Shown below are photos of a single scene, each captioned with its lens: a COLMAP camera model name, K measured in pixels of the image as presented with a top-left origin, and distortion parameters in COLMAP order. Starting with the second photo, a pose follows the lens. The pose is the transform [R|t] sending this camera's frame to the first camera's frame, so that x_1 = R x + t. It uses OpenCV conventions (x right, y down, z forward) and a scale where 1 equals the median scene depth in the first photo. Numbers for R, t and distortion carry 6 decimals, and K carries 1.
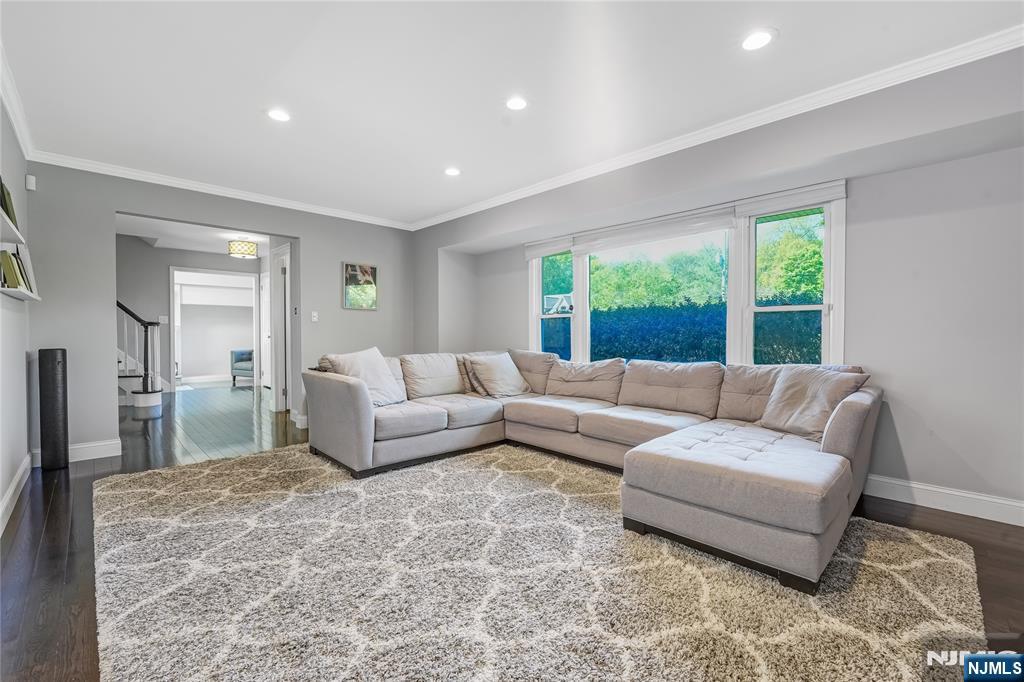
lens RADIAL K [[435.7, 0, 512.0], [0, 435.7, 341.0], [0, 0, 1]] dist [-0.003990, -0.000355]
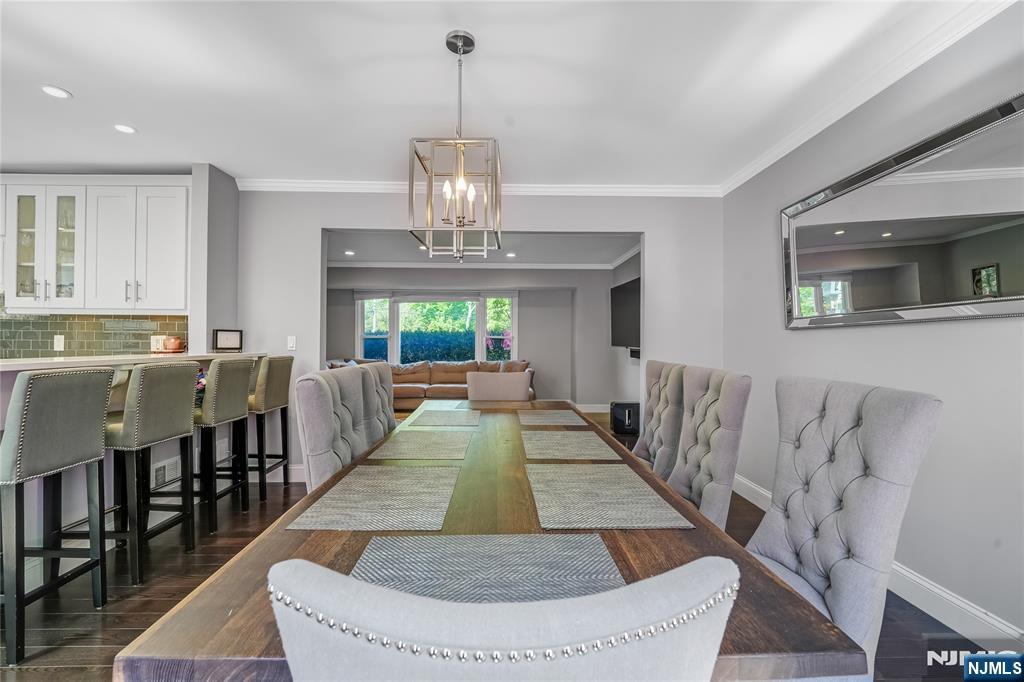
lens RADIAL K [[419.4, 0, 505.4], [0, 419.4, 338.3], [0, 0, 1]] dist [-0.001683, -0.000080]
pose [[0.679733, 0.008442, 0.733411, -1.295350], [0.013459, 0.999622, -0.023980, -0.014283], [-0.733336, 0.026171, 0.679363, -0.745080]]
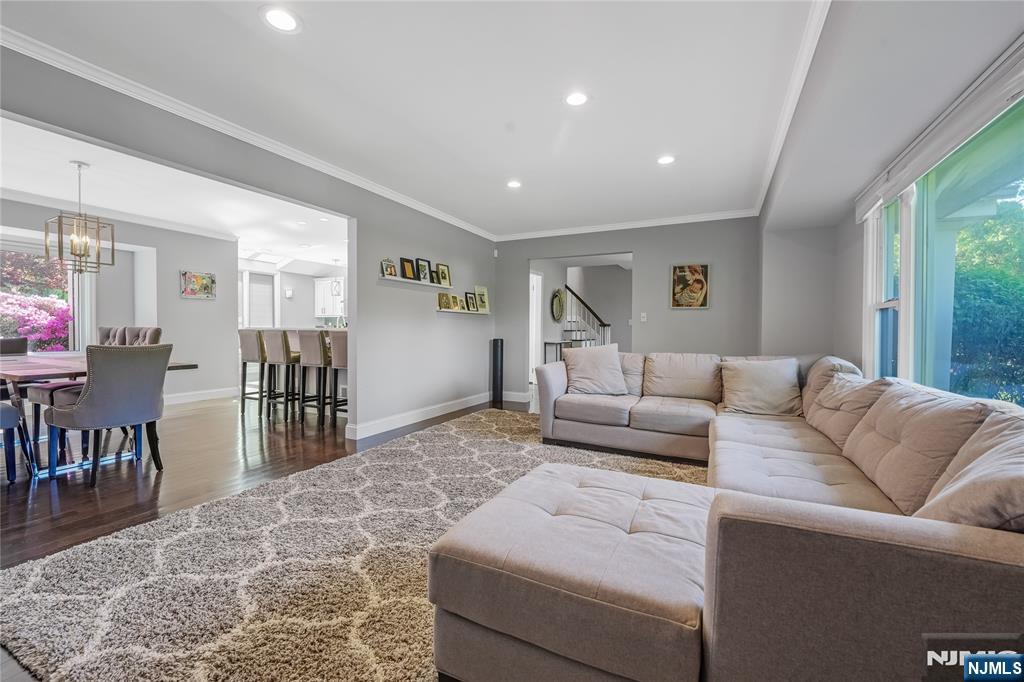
lens RADIAL K [[419.4, 0, 505.4], [0, 419.4, 338.3], [0, 0, 1]] dist [-0.001683, -0.000080]
pose [[0.321569, 0.017569, -0.946723, 0.665743], [-0.026290, 0.999608, 0.009621, -0.002302], [0.946521, 0.021796, 0.321905, 0.418085]]
